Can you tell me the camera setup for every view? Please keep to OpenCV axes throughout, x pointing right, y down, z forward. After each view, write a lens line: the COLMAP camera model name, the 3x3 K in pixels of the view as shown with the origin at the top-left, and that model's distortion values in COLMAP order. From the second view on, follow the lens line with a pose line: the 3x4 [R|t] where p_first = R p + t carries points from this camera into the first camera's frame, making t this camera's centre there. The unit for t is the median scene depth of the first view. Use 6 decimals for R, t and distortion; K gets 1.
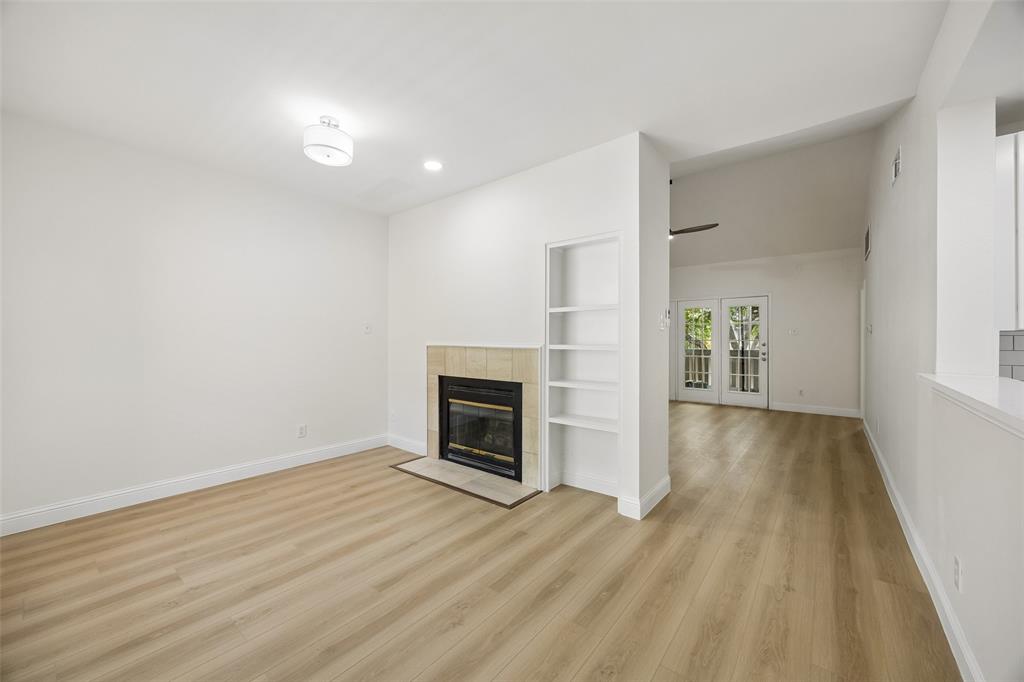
lens RADIAL K [[390.6, 0, 508.1], [0, 390.6, 339.4], [0, 0, 1]] dist [-0.002041, -0.000617]
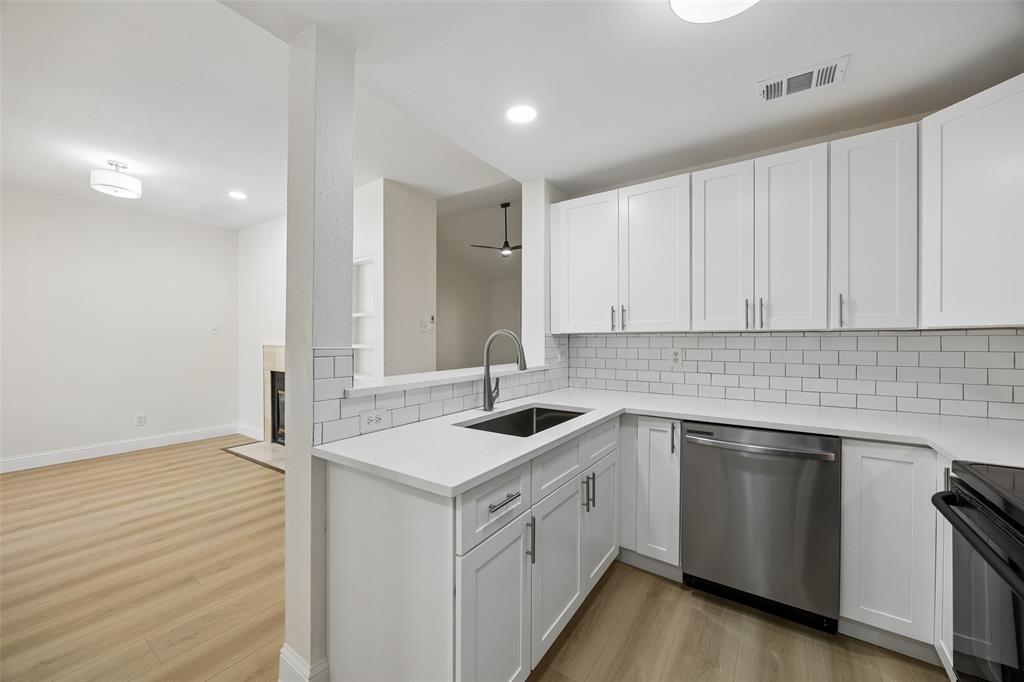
lens RADIAL K [[390.6, 0, 510.5], [0, 390.6, 342.8], [0, 0, 1]] dist [-0.002041, -0.000617]
pose [[0.996362, -0.000372, 0.085226, 0.524371], [-0.000040, 0.999988, 0.004838, 0.003959], [-0.085227, -0.004824, 0.996350, -0.262778]]
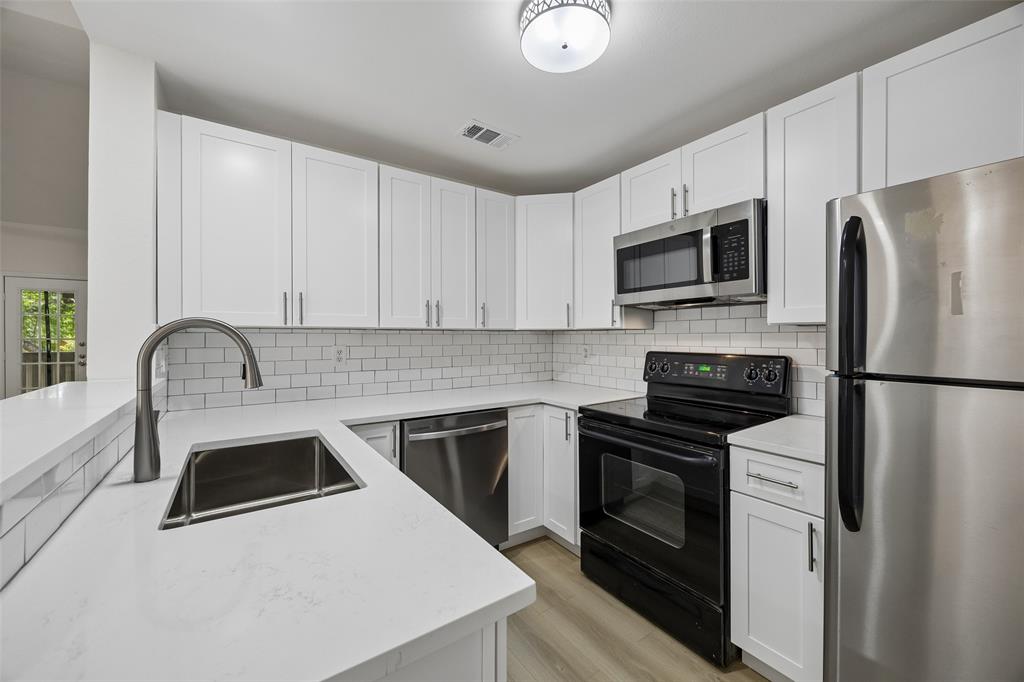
lens RADIAL K [[390.6, 0, 510.6], [0, 390.6, 337.4], [0, 0, 1]] dist [-0.002041, -0.000617]
pose [[0.271417, -0.000106, 0.962462, 0.335594], [0.001804, 0.999998, -0.000399, 0.003938], [-0.962460, 0.001844, 0.271416, -0.012468]]
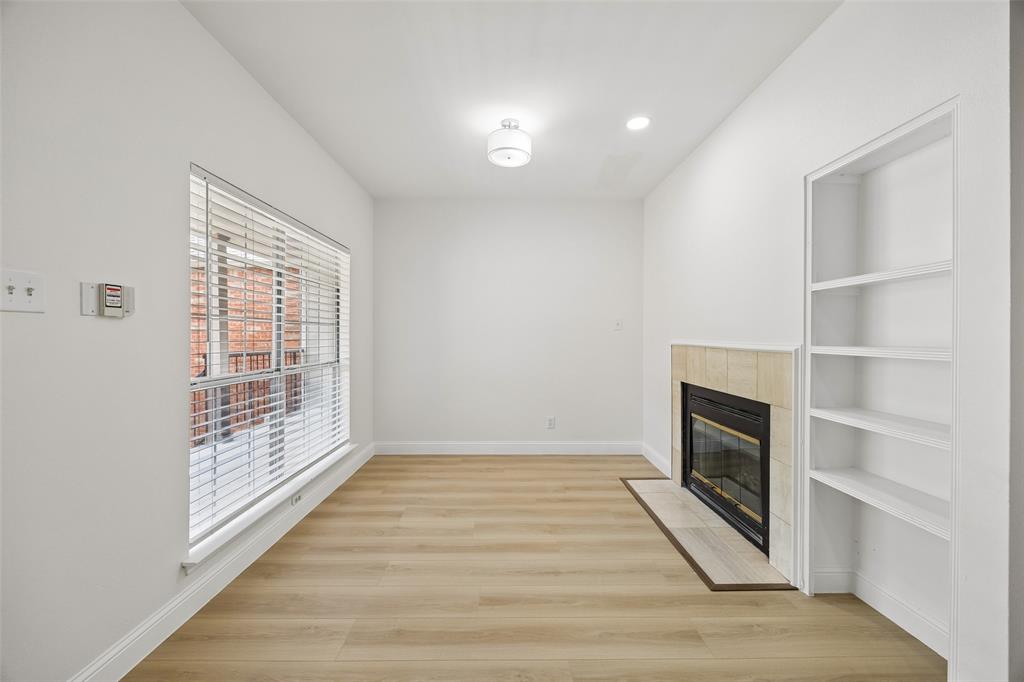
lens RADIAL K [[390.6, 0, 508.8], [0, 390.6, 337.9], [0, 0, 1]] dist [-0.002041, -0.000617]
pose [[0.640141, 0.002564, -0.768253, 0.253187], [-0.000992, 0.999996, 0.002511, 0.000634], [0.768257, -0.000845, 0.640141, 0.263322]]
